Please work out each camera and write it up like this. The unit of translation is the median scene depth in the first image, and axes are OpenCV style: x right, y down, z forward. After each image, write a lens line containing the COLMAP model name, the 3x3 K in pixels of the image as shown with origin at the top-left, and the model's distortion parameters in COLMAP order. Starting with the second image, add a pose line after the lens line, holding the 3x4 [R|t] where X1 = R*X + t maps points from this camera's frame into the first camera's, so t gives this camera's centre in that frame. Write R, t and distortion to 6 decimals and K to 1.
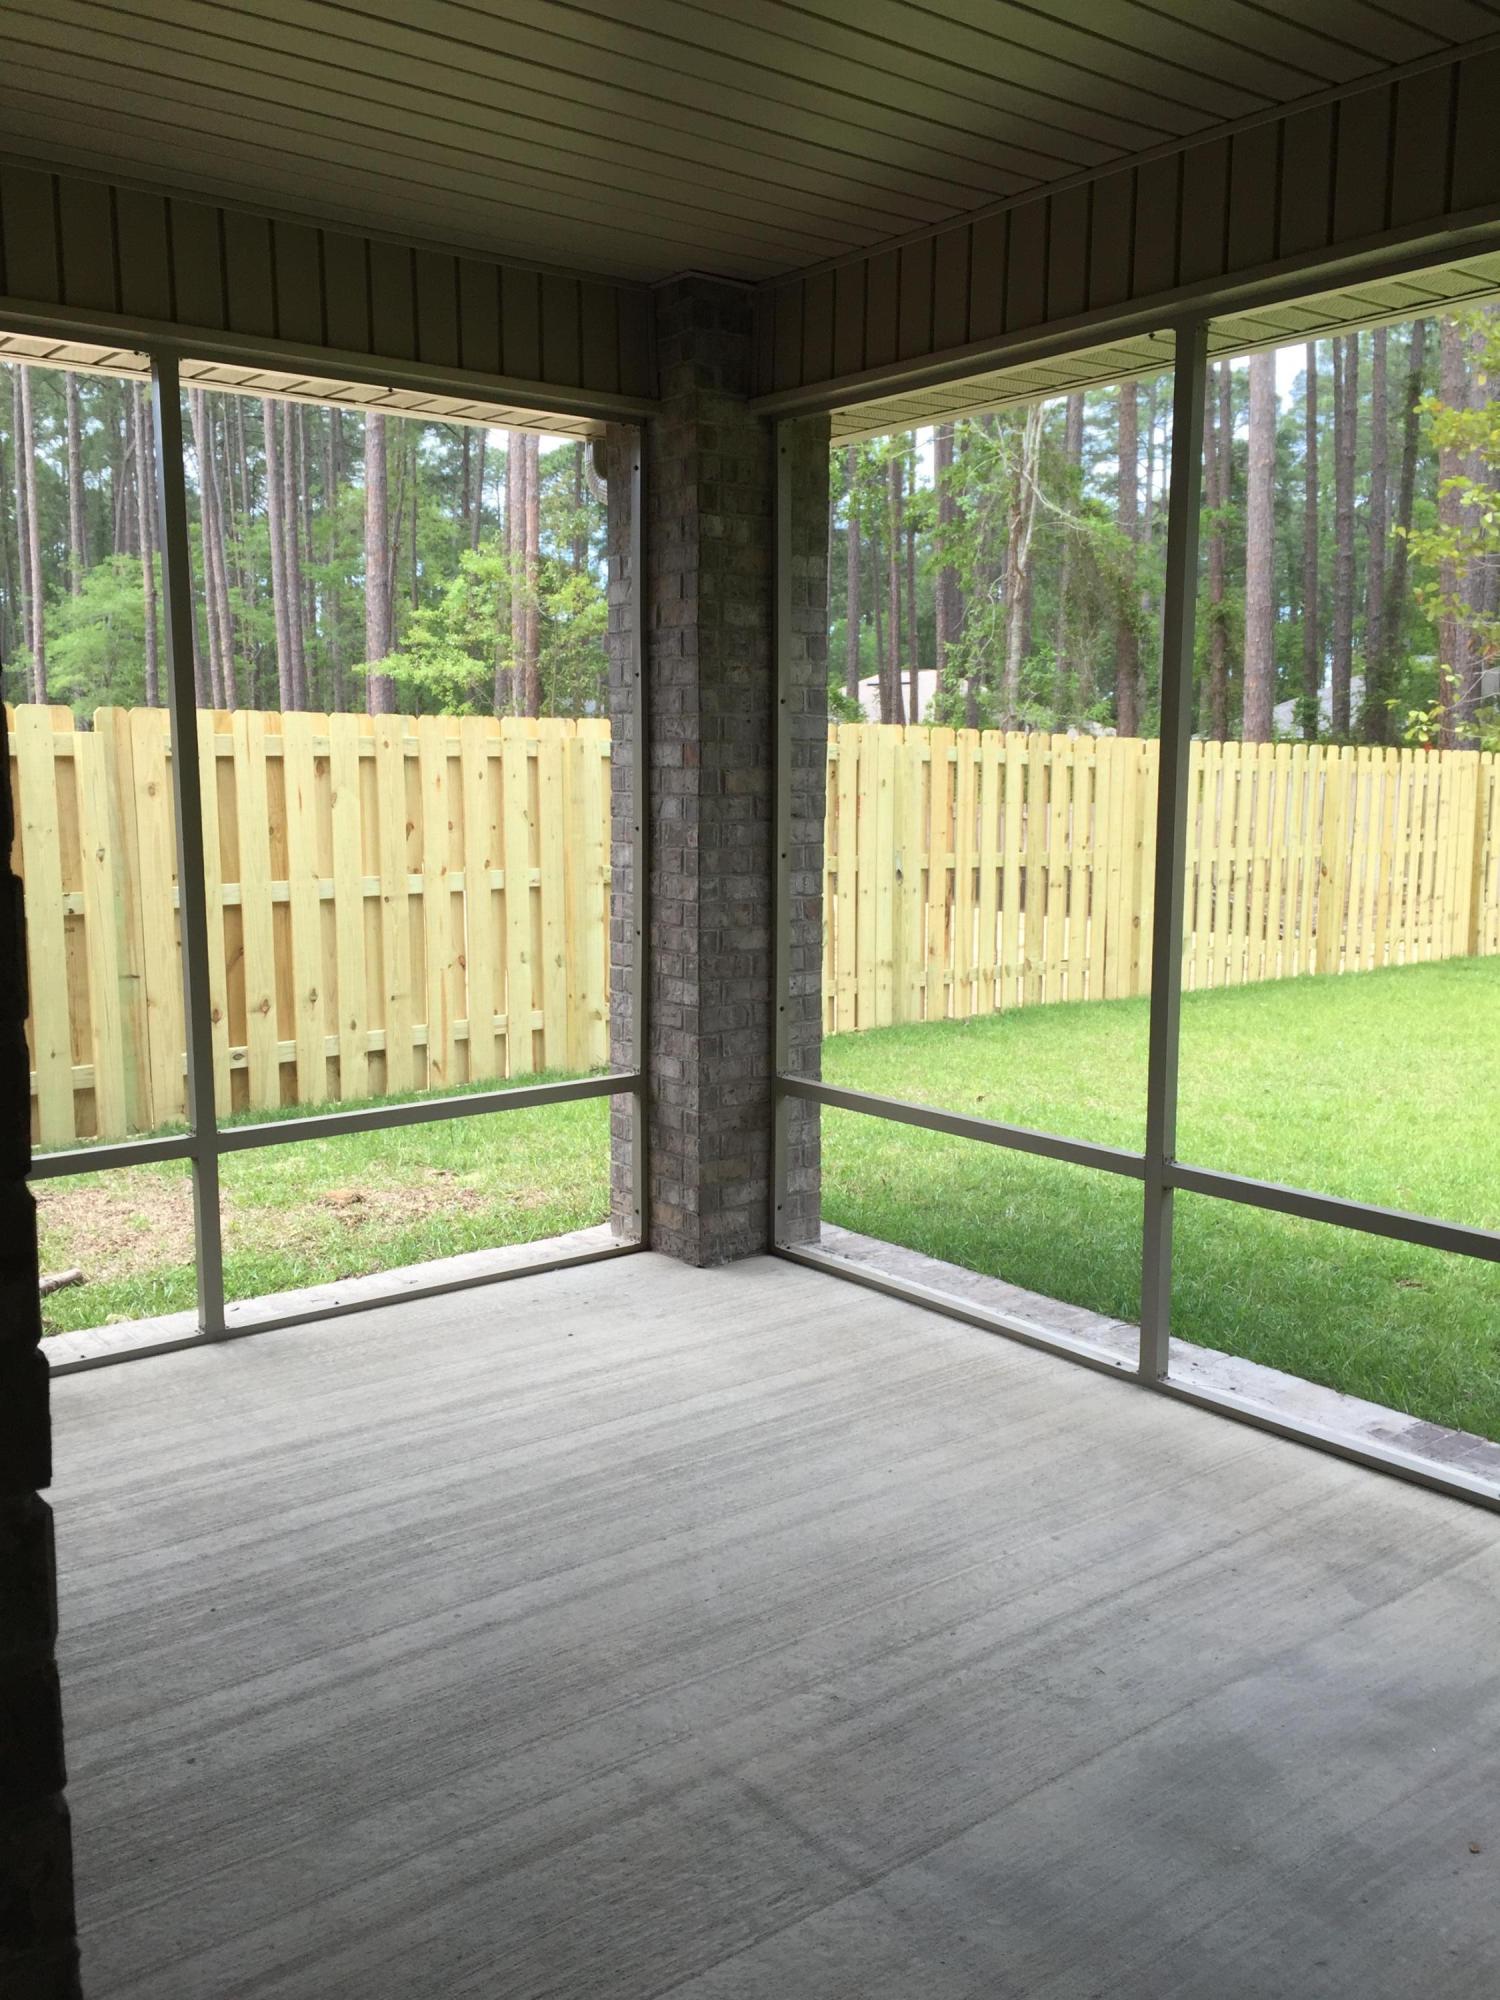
lens RADIAL K [[1717.2, 0, 749.9], [0, 1717.2, 1002.2], [0, 0, 1]] dist [0.094869, -0.116545]
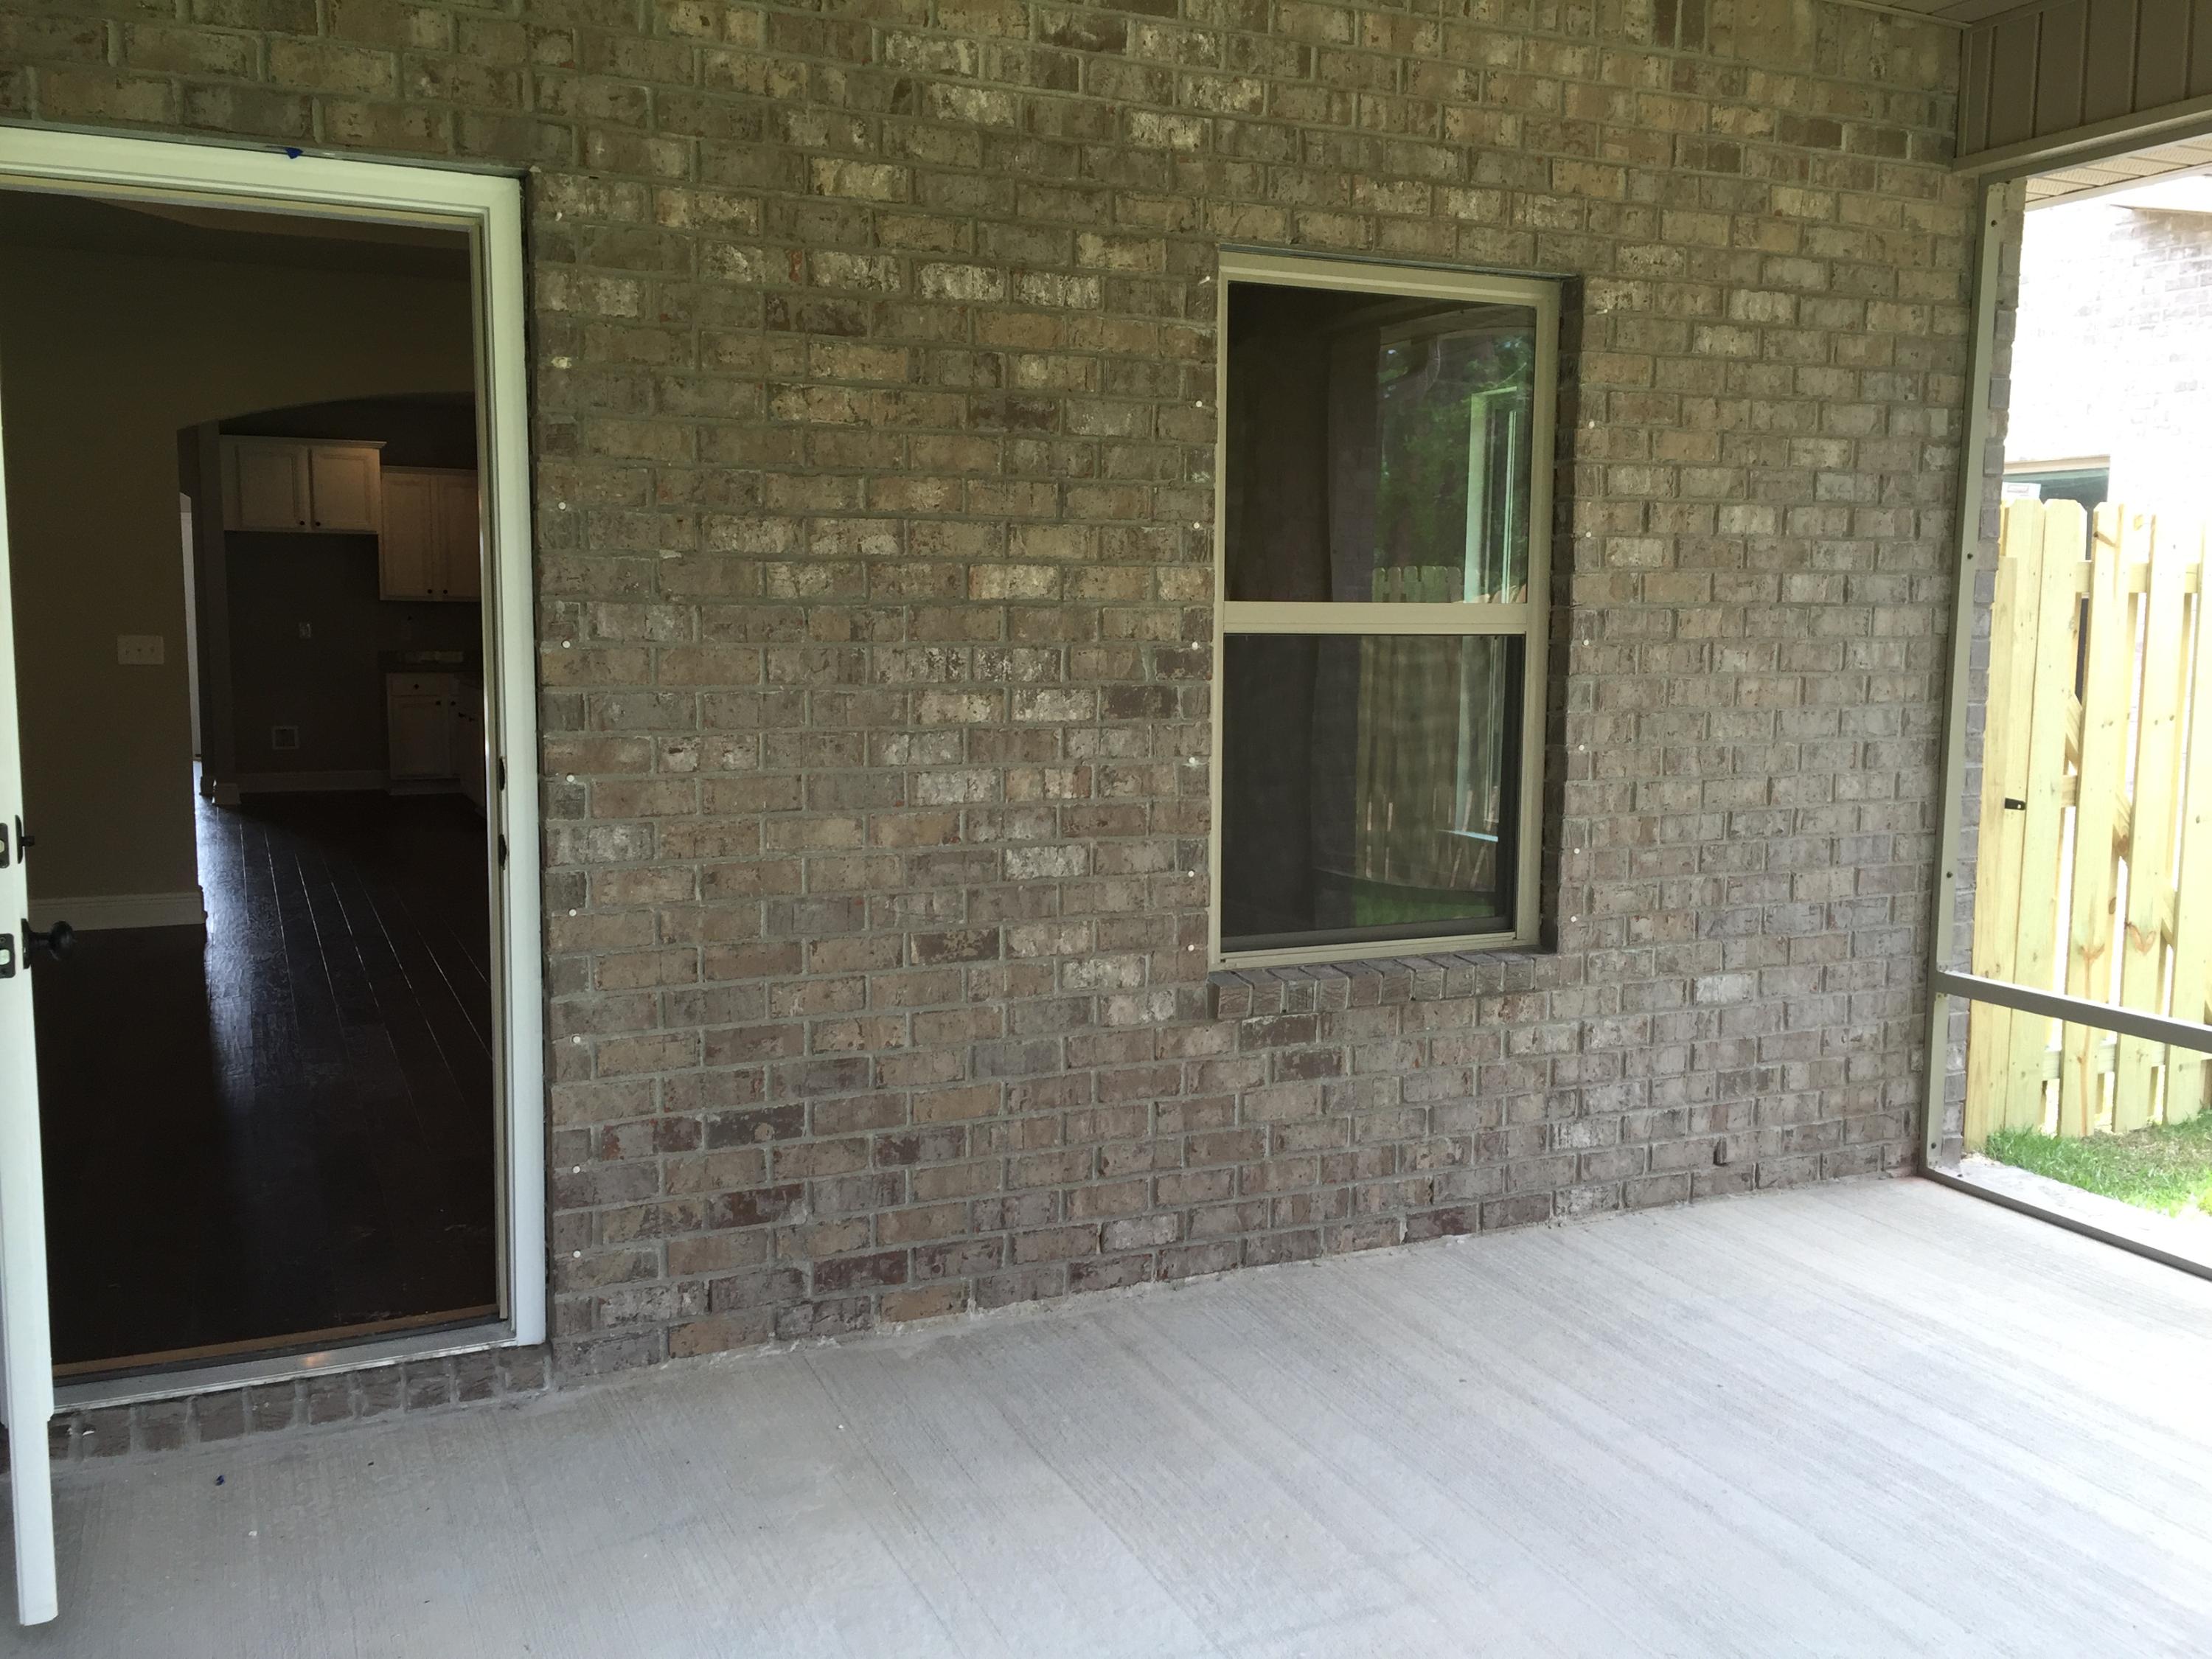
lens RADIAL K [[1899.2, 0, 1100.9], [0, 1899.2, 814.7], [0, 0, 1]] dist [0.094869, -0.116545]
pose [[-0.247587, 0.105185, -0.963139, 0.845291], [-0.143682, 0.979111, 0.143865, -0.099235], [0.958153, 0.174005, -0.227301, 0.826395]]
